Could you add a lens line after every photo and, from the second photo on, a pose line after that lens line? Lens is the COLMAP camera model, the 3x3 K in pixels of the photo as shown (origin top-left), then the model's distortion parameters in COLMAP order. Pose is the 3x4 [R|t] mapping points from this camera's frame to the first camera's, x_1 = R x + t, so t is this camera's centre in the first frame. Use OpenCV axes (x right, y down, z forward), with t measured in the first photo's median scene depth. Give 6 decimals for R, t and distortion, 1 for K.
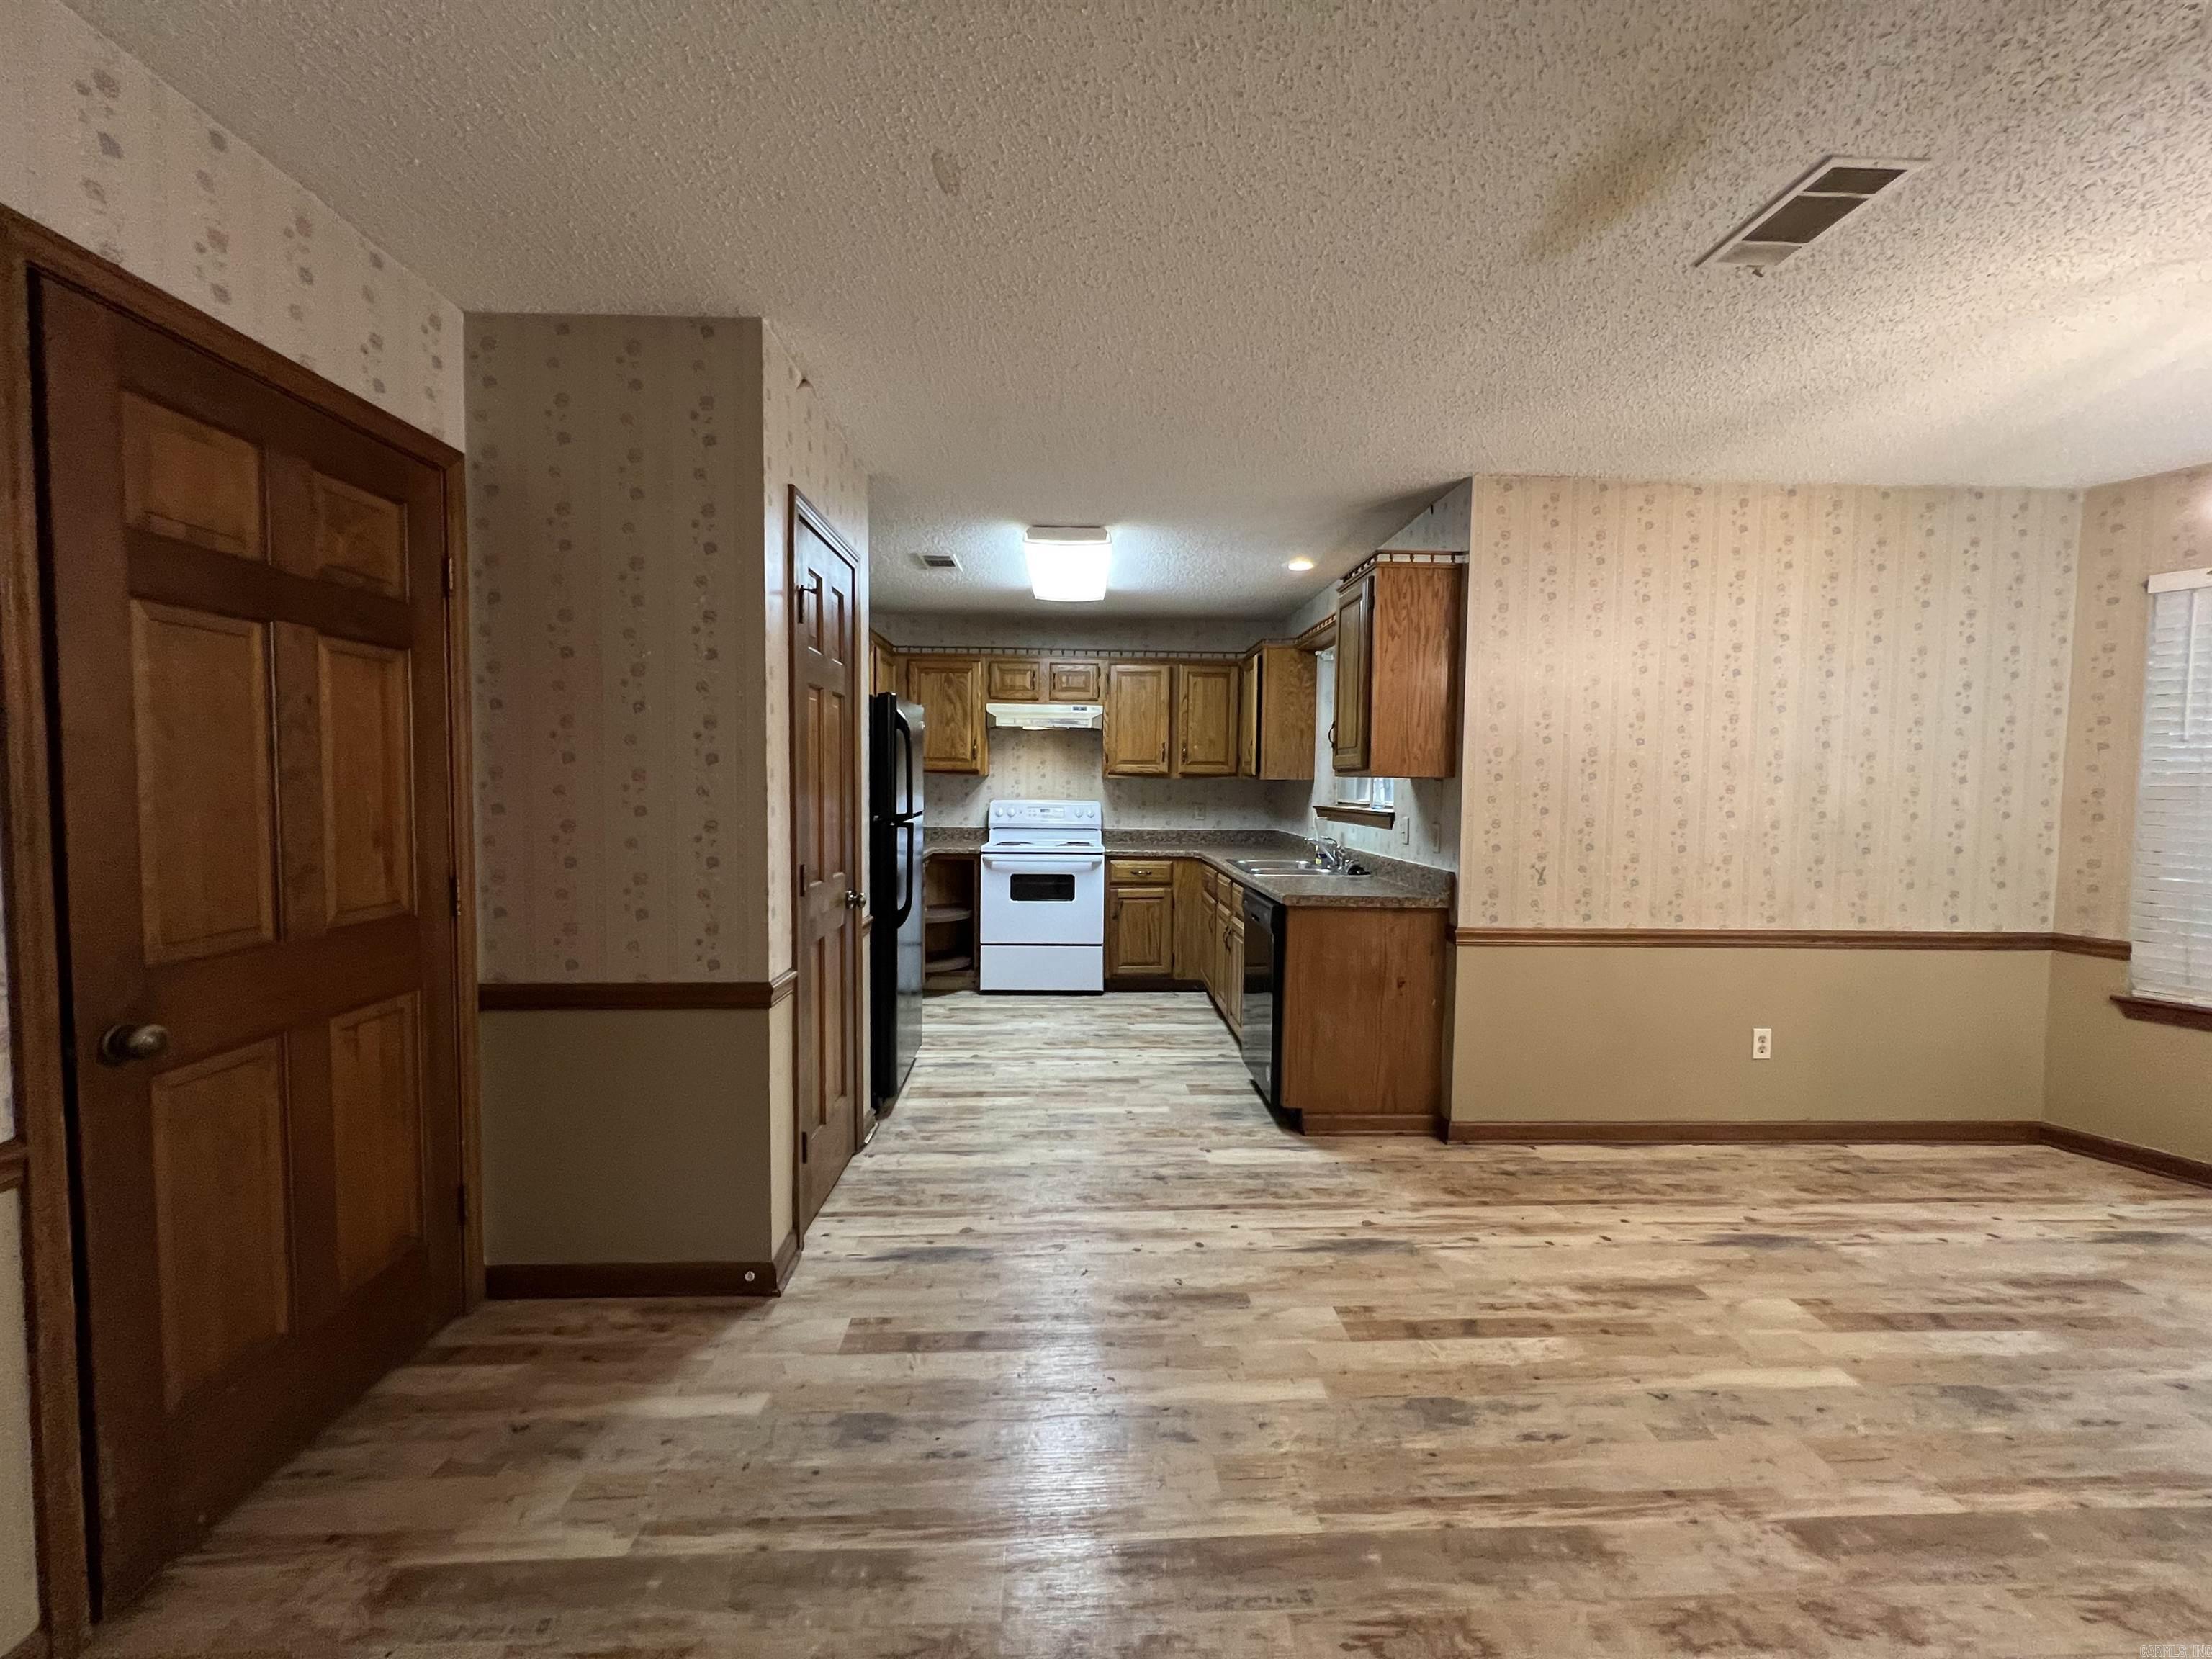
lens RADIAL K [[889.6, 0, 1106.1], [0, 889.6, 827.2], [0, 0, 1]] dist [-0.001993, 0.000503]
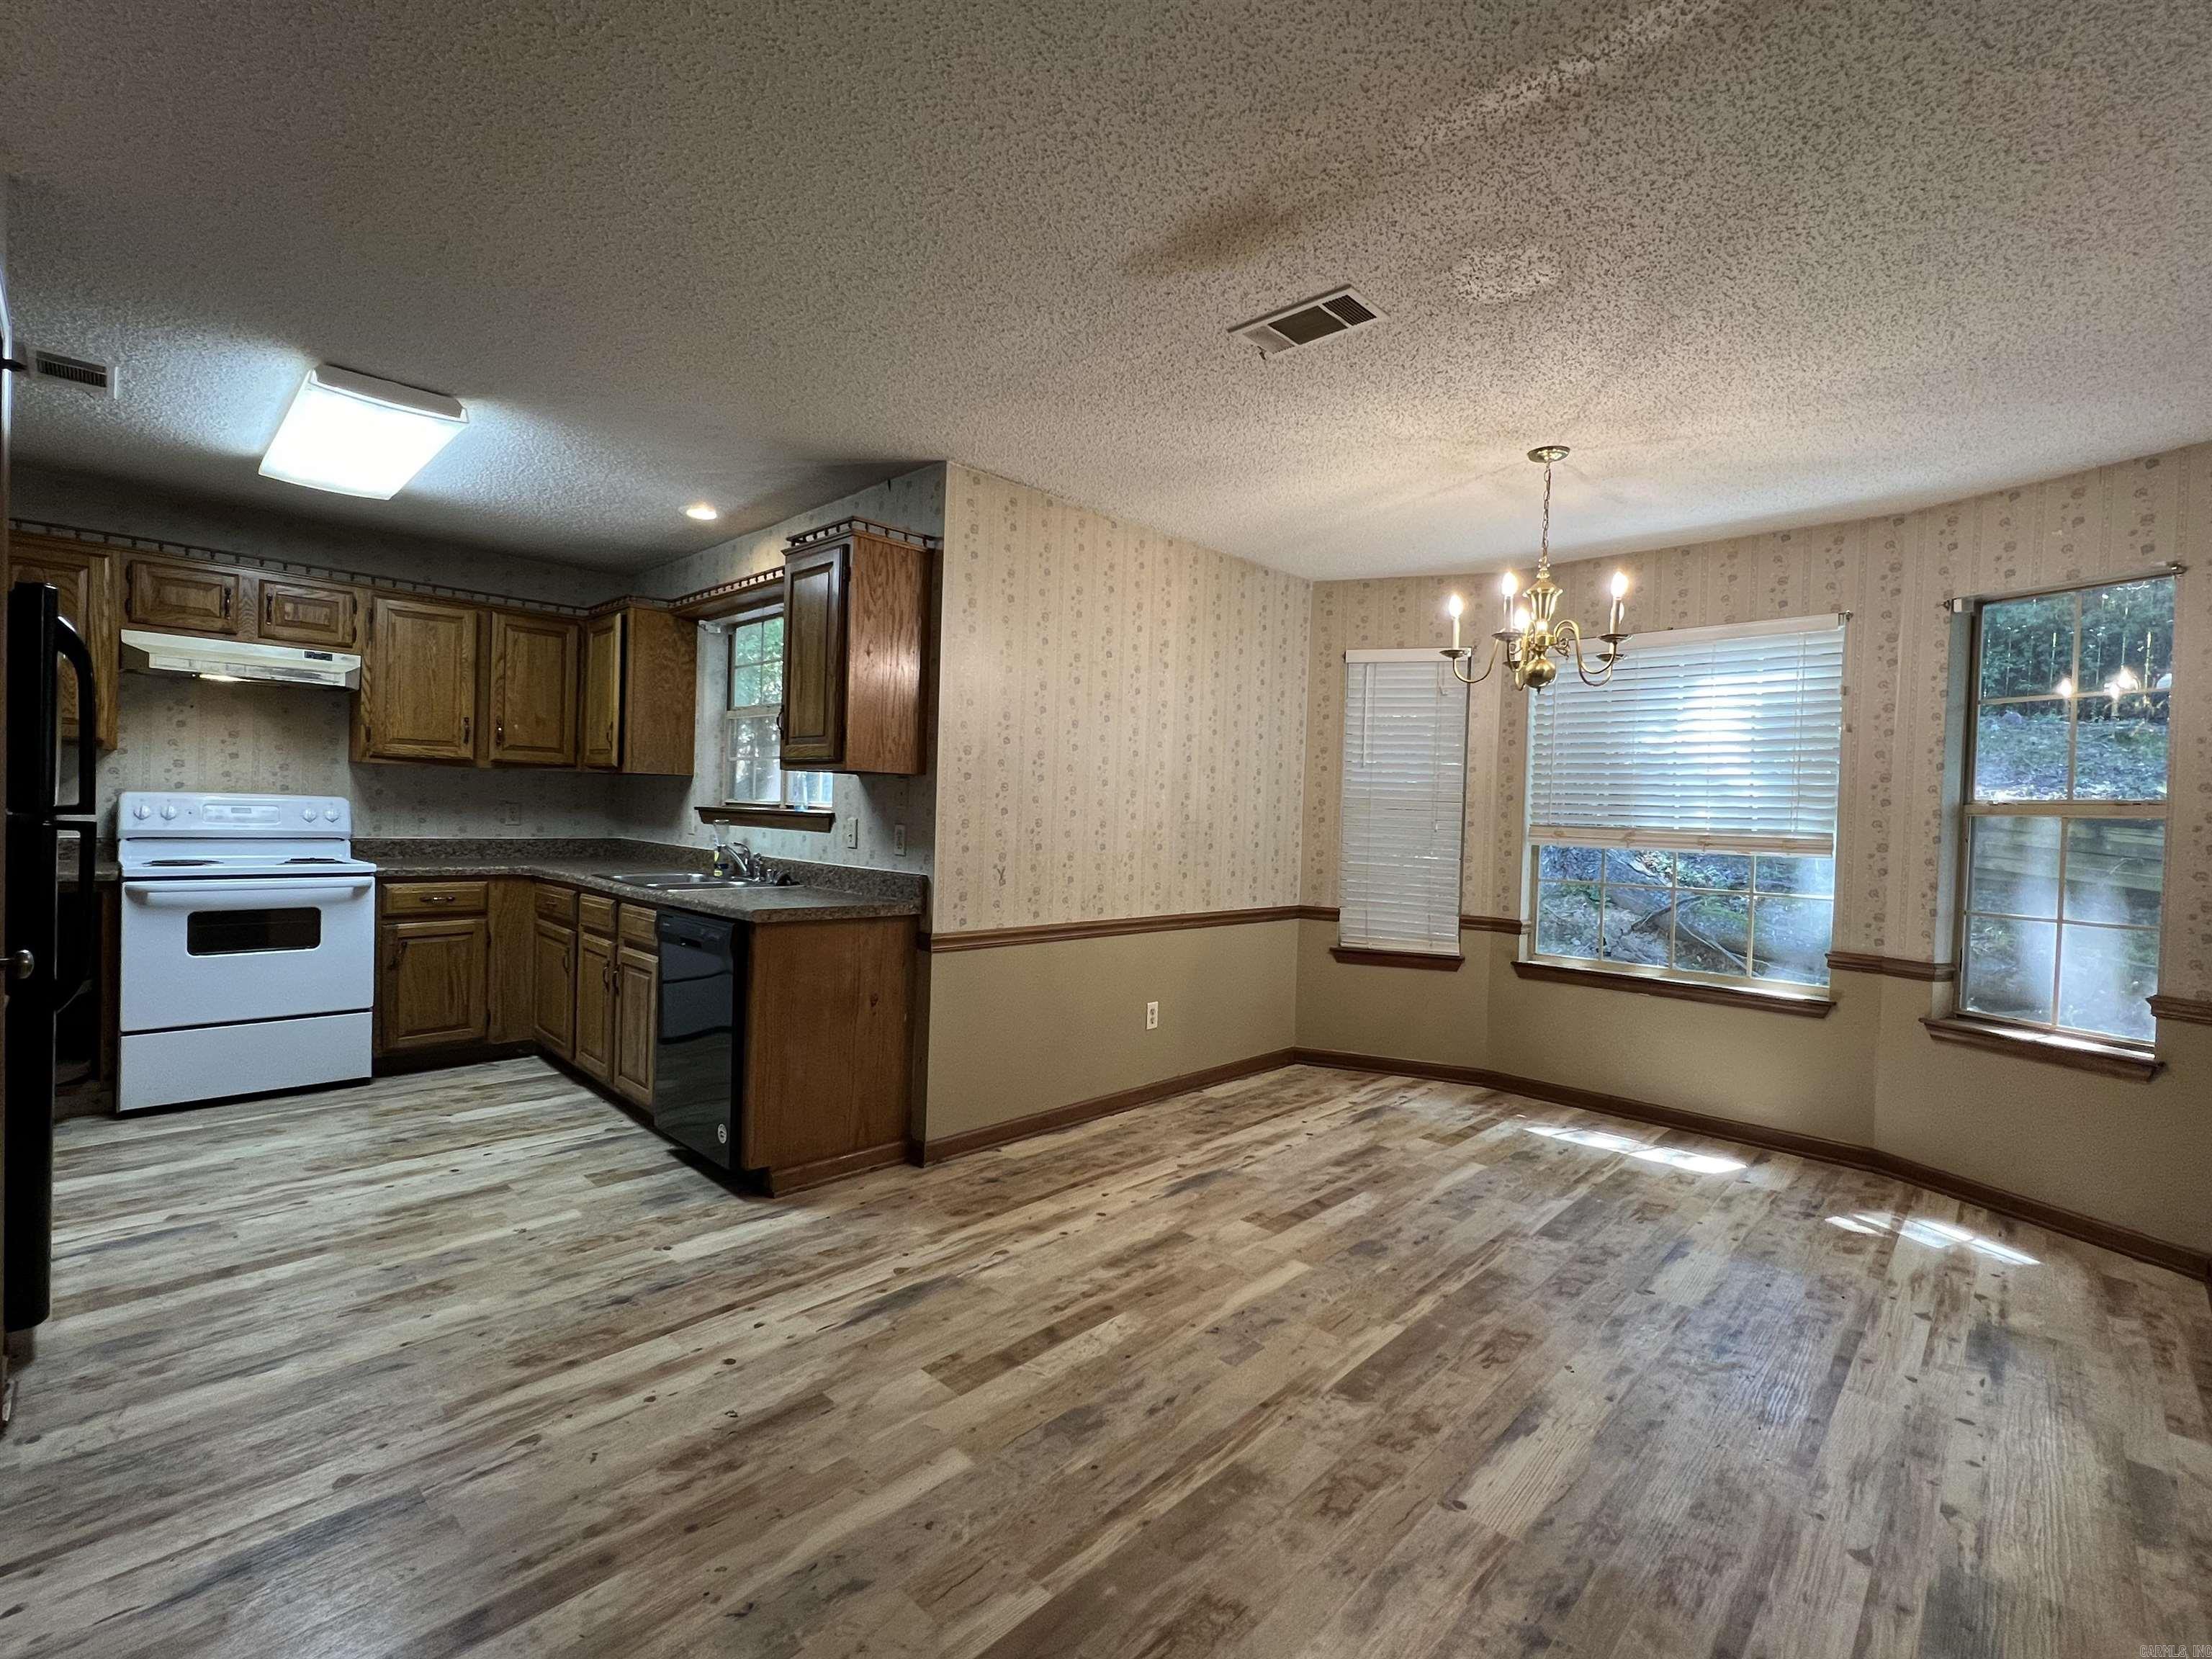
lens RADIAL K [[996.3, 0, 1106.8], [0, 996.3, 828.6], [0, 0, 1]] dist [-0.000655, -0.000006]
pose [[0.724604, -0.002131, 0.689163, -0.197515], [0.010365, 0.999916, -0.007807, 0.011365], [-0.689088, 0.012800, 0.724565, 0.106425]]
